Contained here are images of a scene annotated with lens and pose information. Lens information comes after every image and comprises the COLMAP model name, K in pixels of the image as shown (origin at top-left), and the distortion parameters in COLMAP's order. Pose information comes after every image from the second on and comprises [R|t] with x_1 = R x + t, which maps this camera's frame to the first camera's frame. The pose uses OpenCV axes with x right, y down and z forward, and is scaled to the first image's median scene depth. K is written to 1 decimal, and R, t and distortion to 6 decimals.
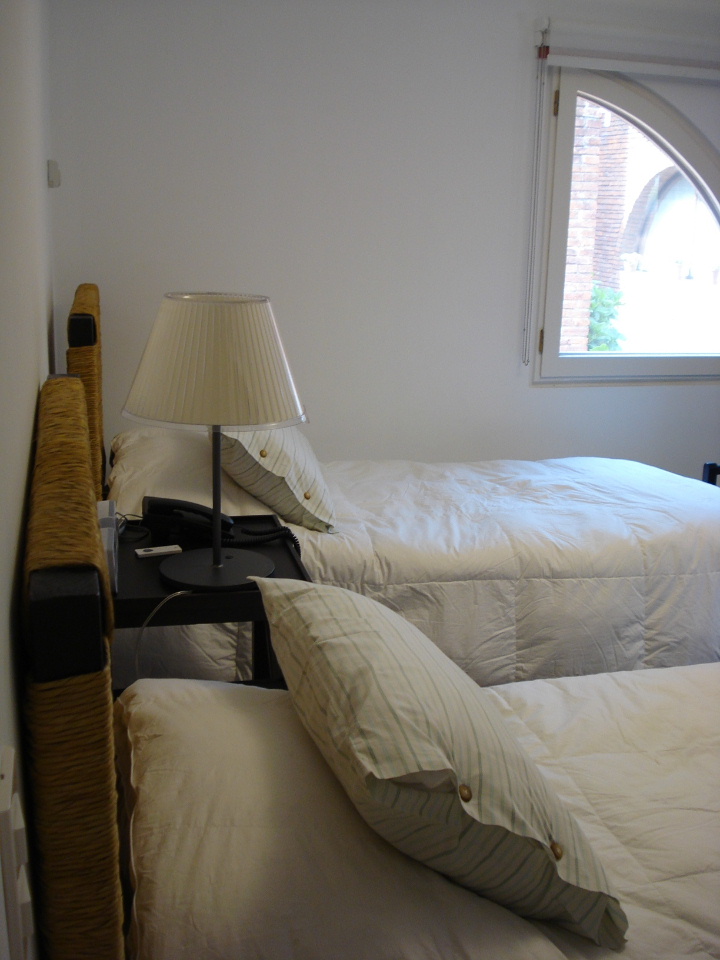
lens RADIAL K [[1093.3, 0, 360.0], [0, 1093.3, 480.0], [0, 0, 1]] dist [-0.079558, -0.068848]
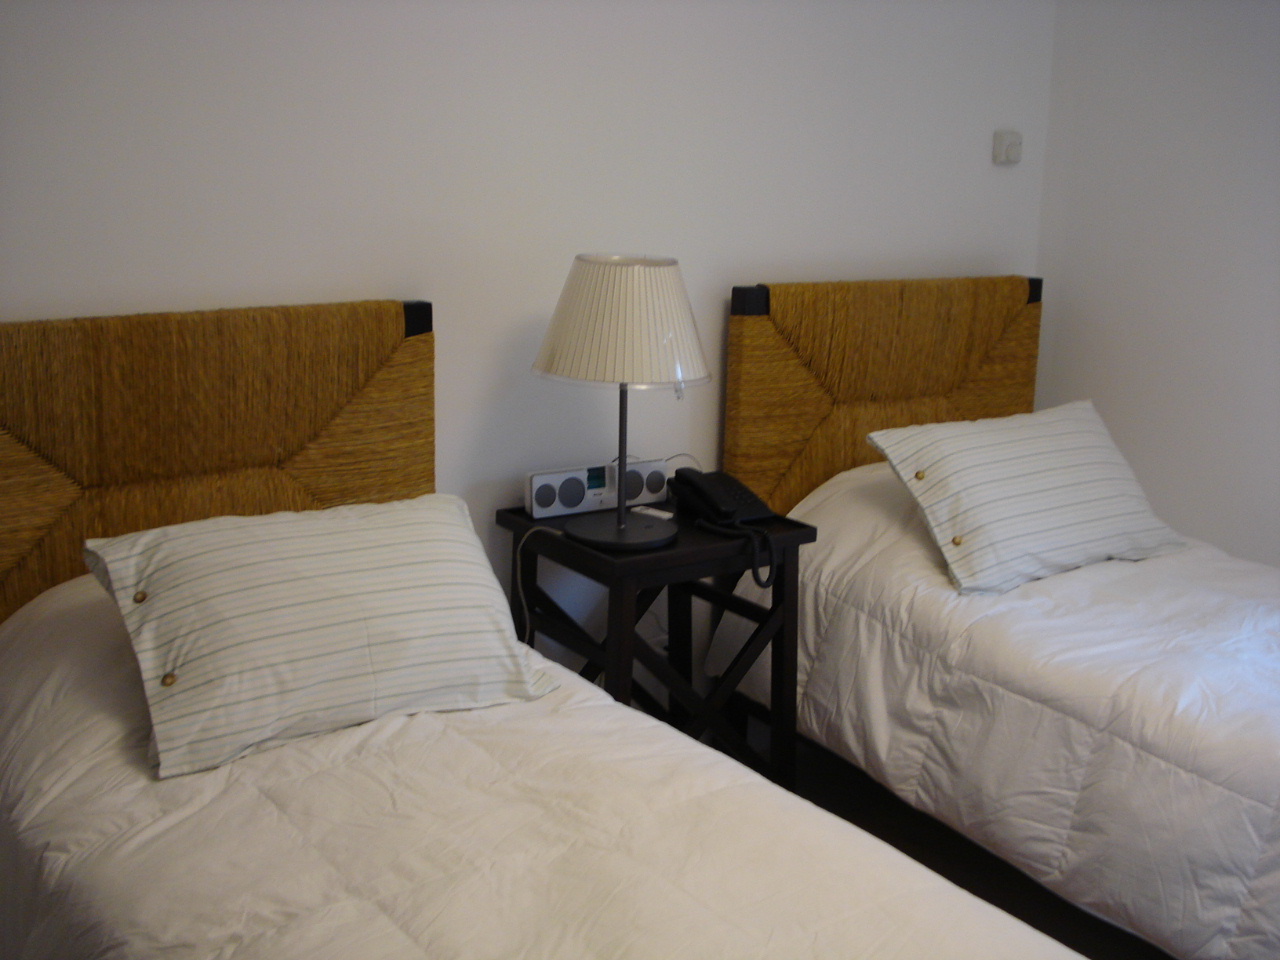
lens RADIAL K [[1457.7, 0, 640.0], [0, 1457.7, 480.0], [0, 0, 1]] dist [-0.079558, -0.068848]
pose [[0.360606, 0.187770, -0.913622, 0.831043], [-0.249689, 0.963210, 0.099410, -0.076387], [0.898676, 0.192273, 0.394223, 0.361665]]
